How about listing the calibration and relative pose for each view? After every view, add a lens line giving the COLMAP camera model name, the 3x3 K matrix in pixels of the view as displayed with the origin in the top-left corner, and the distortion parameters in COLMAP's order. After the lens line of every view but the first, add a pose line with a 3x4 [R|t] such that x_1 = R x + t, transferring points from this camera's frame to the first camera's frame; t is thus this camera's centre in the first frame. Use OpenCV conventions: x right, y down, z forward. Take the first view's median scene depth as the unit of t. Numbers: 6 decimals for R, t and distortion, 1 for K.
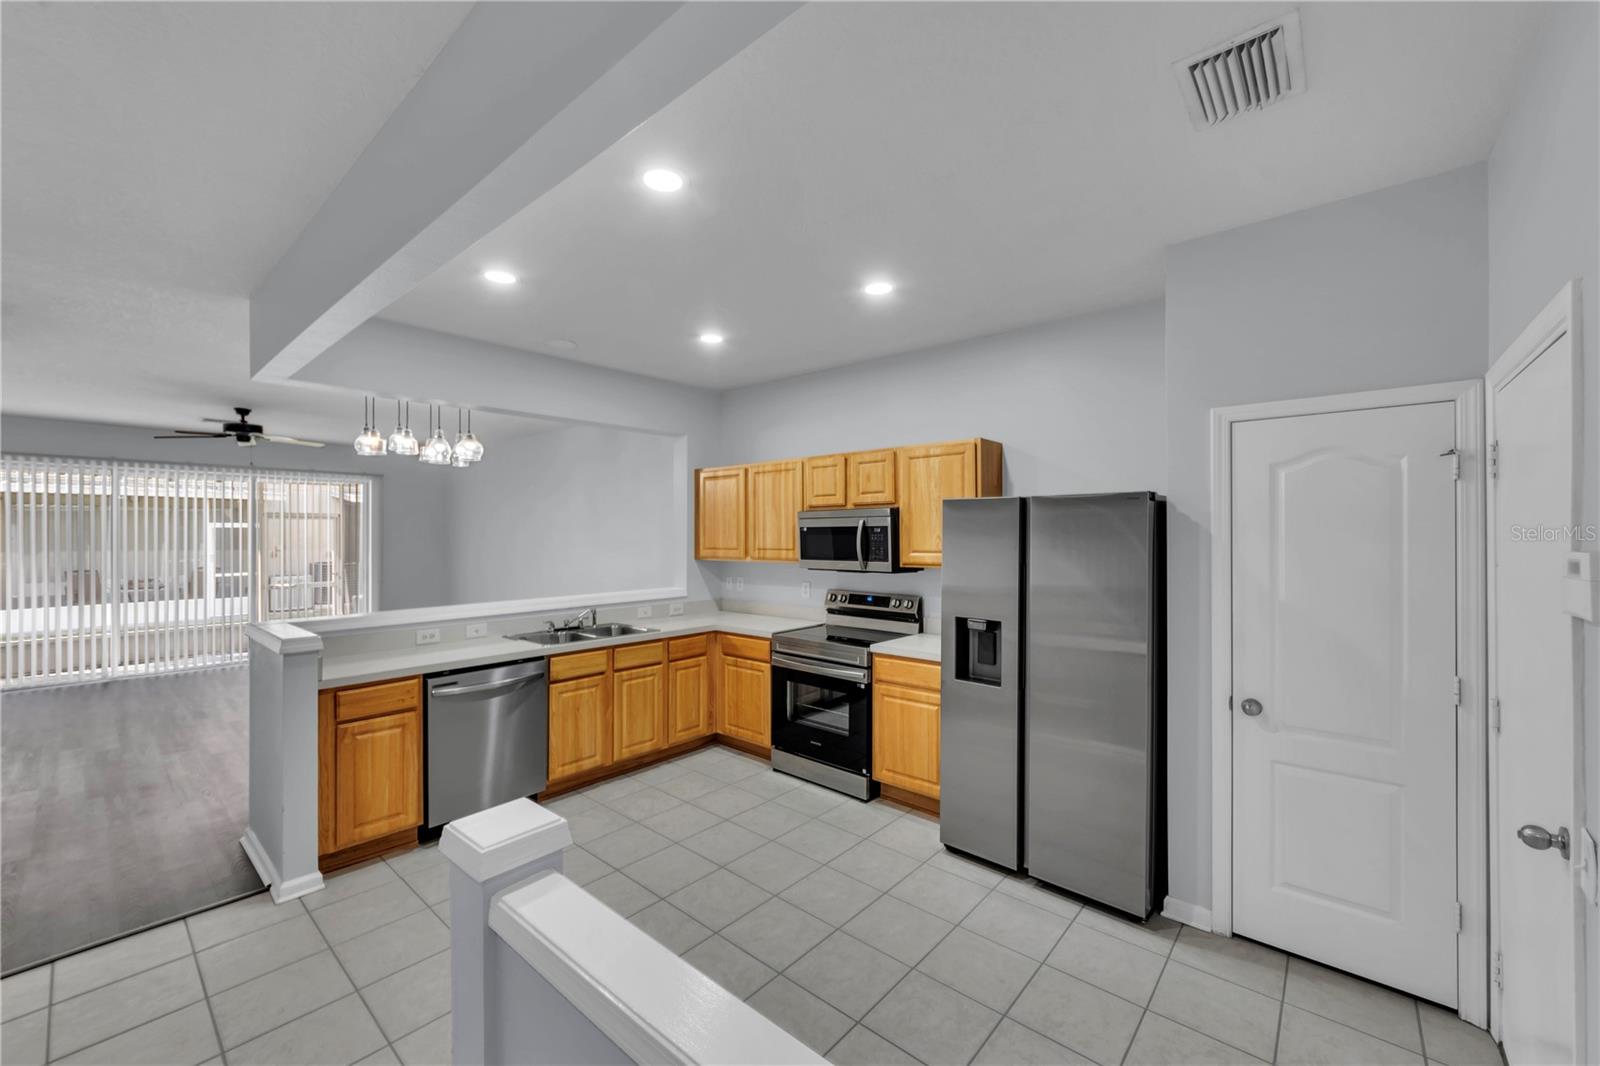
lens RADIAL K [[613.5, 0, 822.7], [0, 613.5, 535.1], [0, 0, 1]] dist [0.002103, -0.001572]
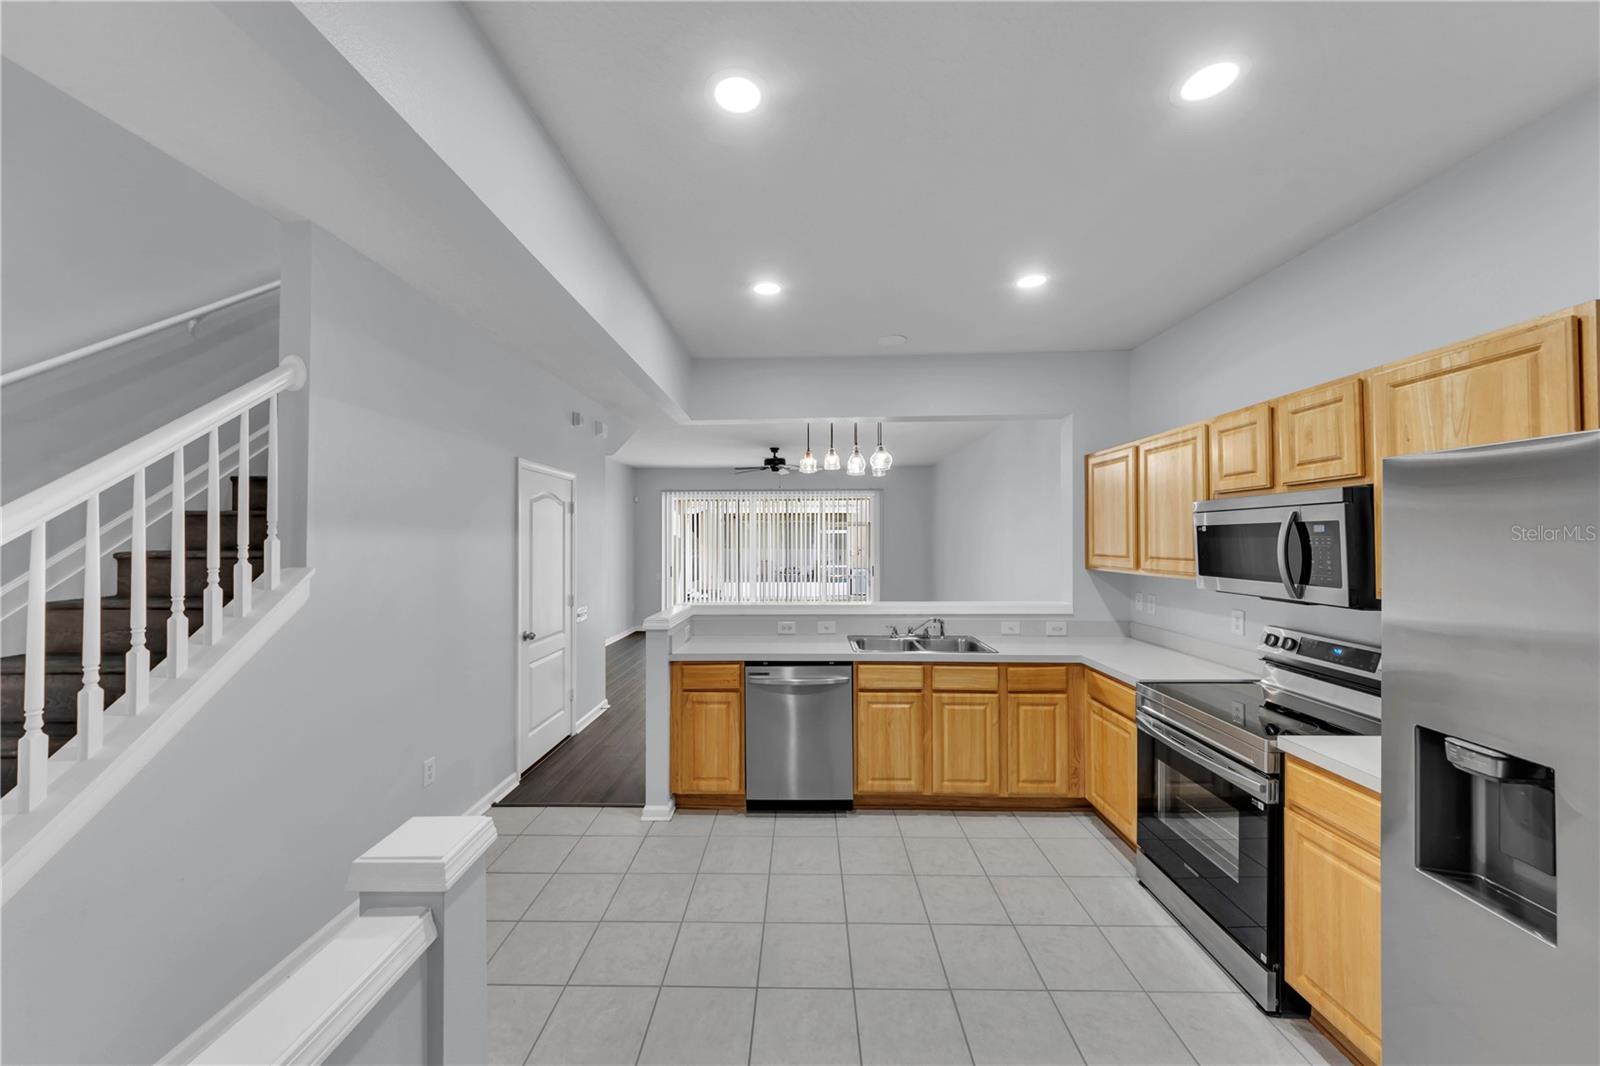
lens RADIAL K [[592.6, 0, 808.1], [0, 592.6, 533.9], [0, 0, 1]] dist [0.008232, -0.001741]
pose [[0.632714, -0.006864, -0.774355, 0.210344], [0.001666, 0.999970, -0.007503, -0.000366], [0.774384, 0.003458, 0.632707, 0.305631]]
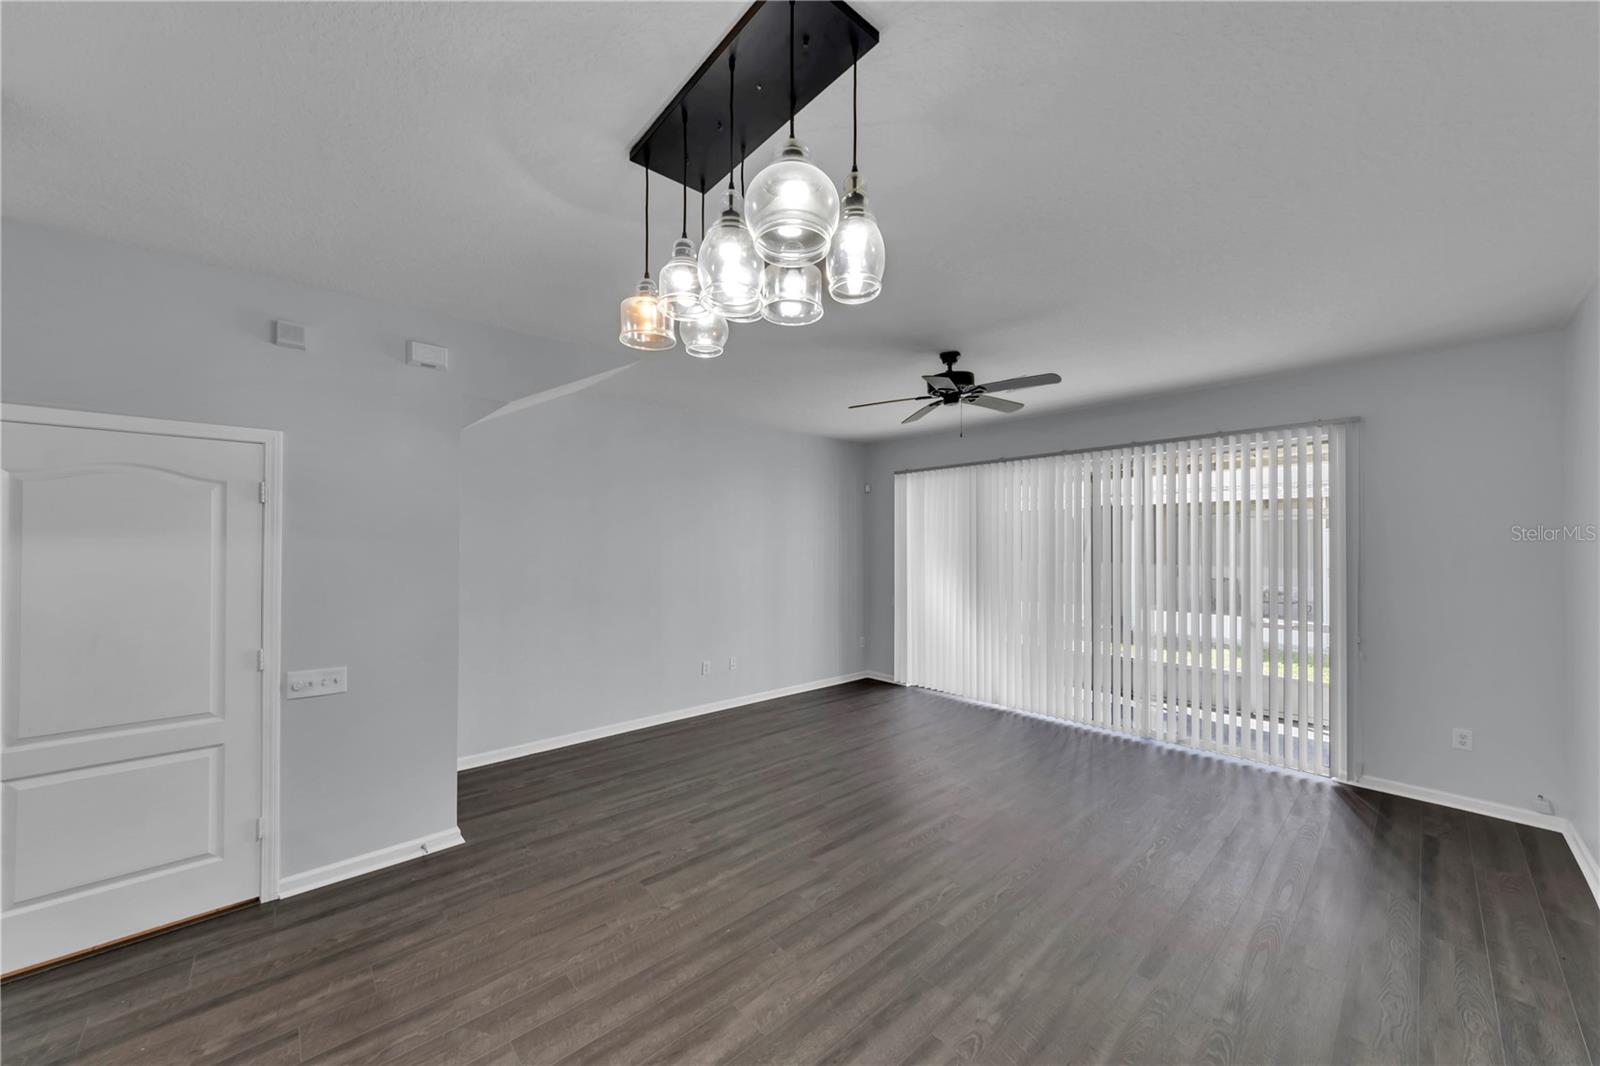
lens RADIAL K [[592.6, 0, 785.4], [0, 592.6, 540.9], [0, 0, 1]] dist [0.008232, -0.001741]
pose [[-0.155206, -0.000683, -0.987882, -0.432211], [0.001044, 0.999999, -0.000856, -0.008292], [0.987882, -0.001164, -0.155205, 1.353374]]
